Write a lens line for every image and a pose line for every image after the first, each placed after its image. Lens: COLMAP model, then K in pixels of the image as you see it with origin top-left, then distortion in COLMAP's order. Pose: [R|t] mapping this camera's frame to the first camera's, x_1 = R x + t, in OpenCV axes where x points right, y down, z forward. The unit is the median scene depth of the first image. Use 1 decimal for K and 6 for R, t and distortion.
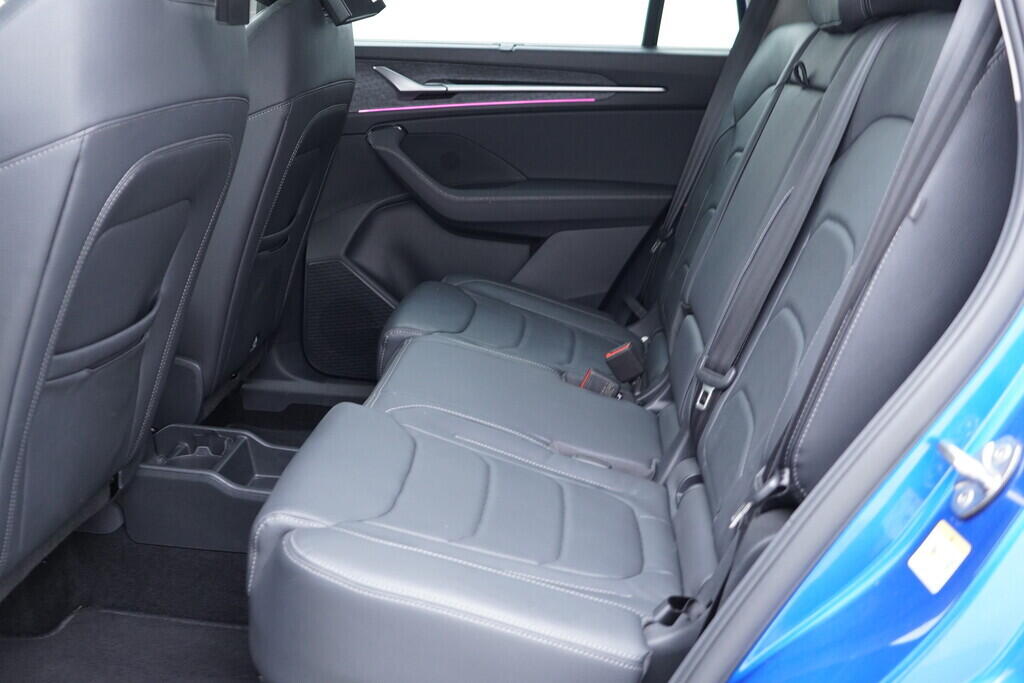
lens RADIAL K [[1078.6, 0, 512.0], [0, 1078.6, 341.5], [0, 0, 1]] dist [-0.008587, 0.027126]
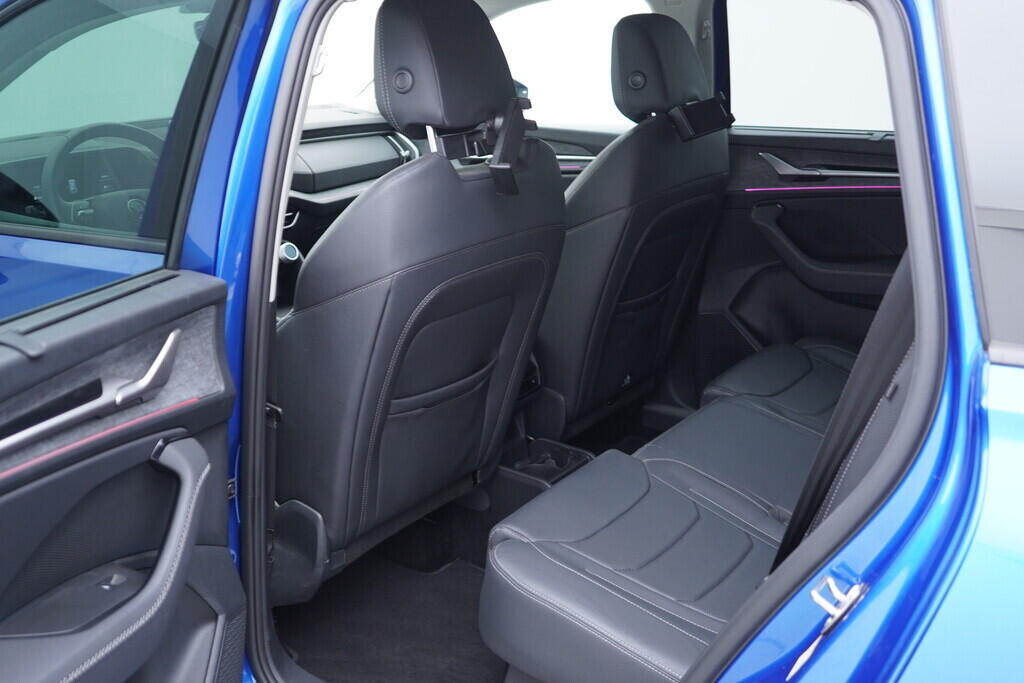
lens RADIAL K [[1078.6, 0, 512.0], [0, 1078.6, 341.5], [0, 0, 1]] dist [-0.008587, 0.027126]
pose [[0.850162, 0.105809, -0.515781, 0.289816], [-0.094785, 0.994352, 0.047750, -0.090073], [0.517920, 0.008293, 0.855389, -0.143642]]
